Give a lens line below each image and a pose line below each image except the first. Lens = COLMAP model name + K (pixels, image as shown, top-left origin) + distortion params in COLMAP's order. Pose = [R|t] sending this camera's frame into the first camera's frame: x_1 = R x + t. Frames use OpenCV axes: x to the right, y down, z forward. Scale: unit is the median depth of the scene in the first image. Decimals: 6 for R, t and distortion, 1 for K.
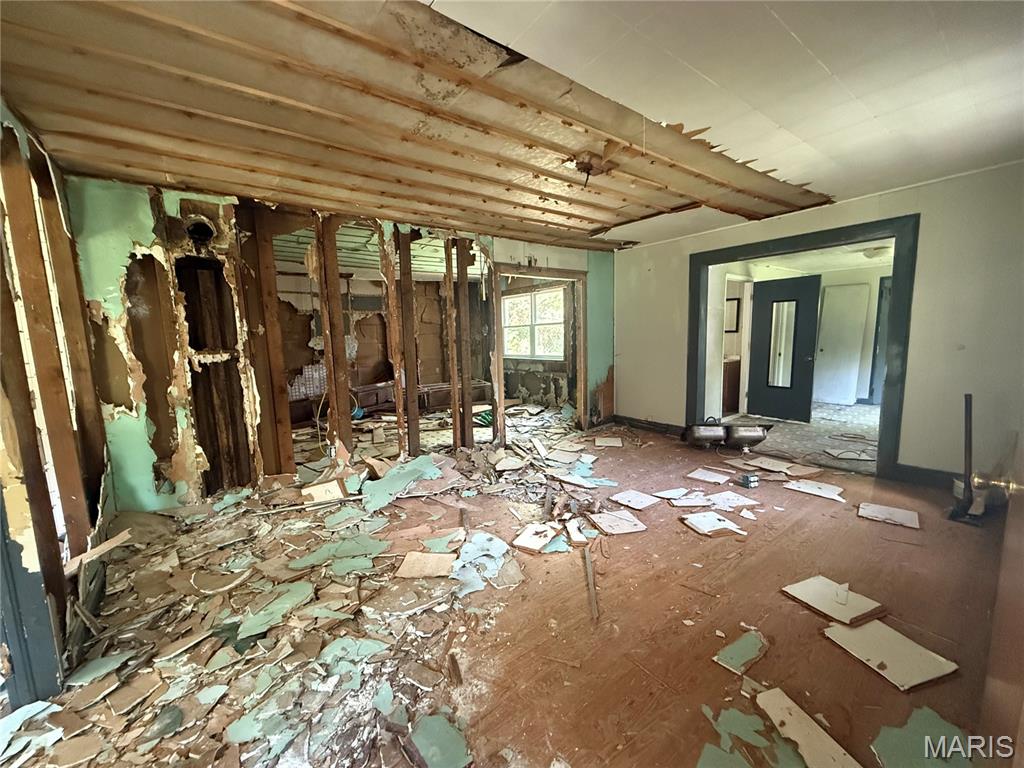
lens RADIAL K [[409.1, 0, 509.1], [0, 409.1, 383.7], [0, 0, 1]] dist [-0.000141, -0.000167]
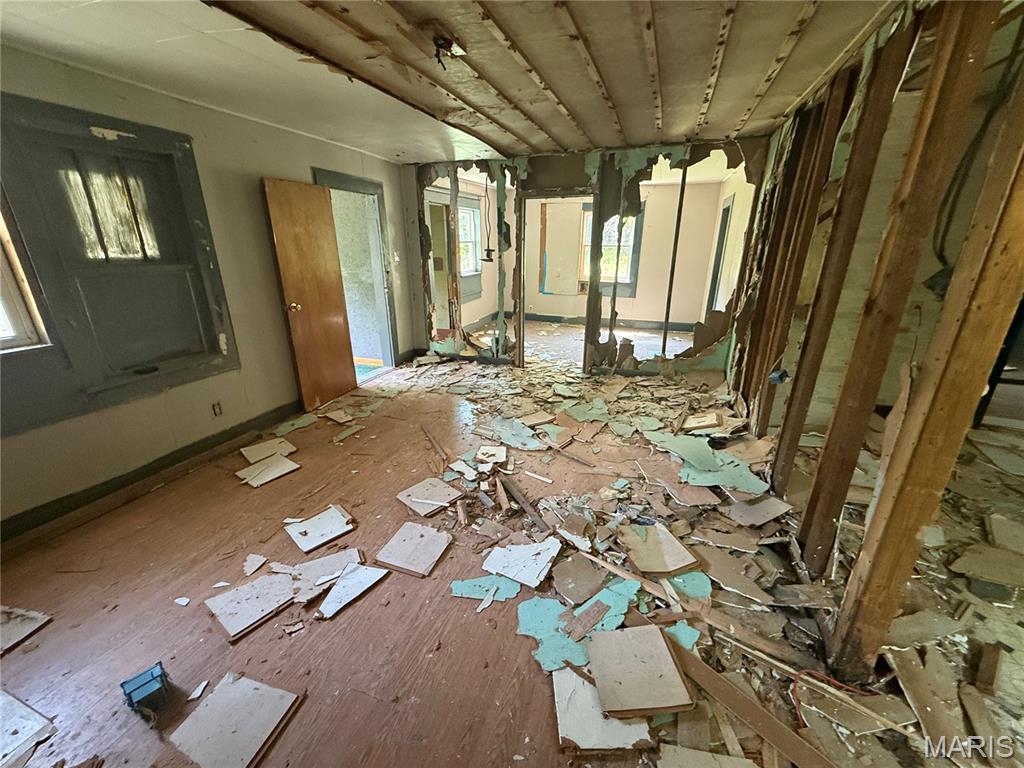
lens RADIAL K [[409.1, 0, 509.1], [0, 409.1, 383.7], [0, 0, 1]] dist [-0.000141, -0.000167]
pose [[-0.836721, 0.204771, -0.507905, 0.462377], [-0.048515, 0.896095, 0.441202, -0.249909], [0.545477, 0.393804, -0.739847, 1.469950]]
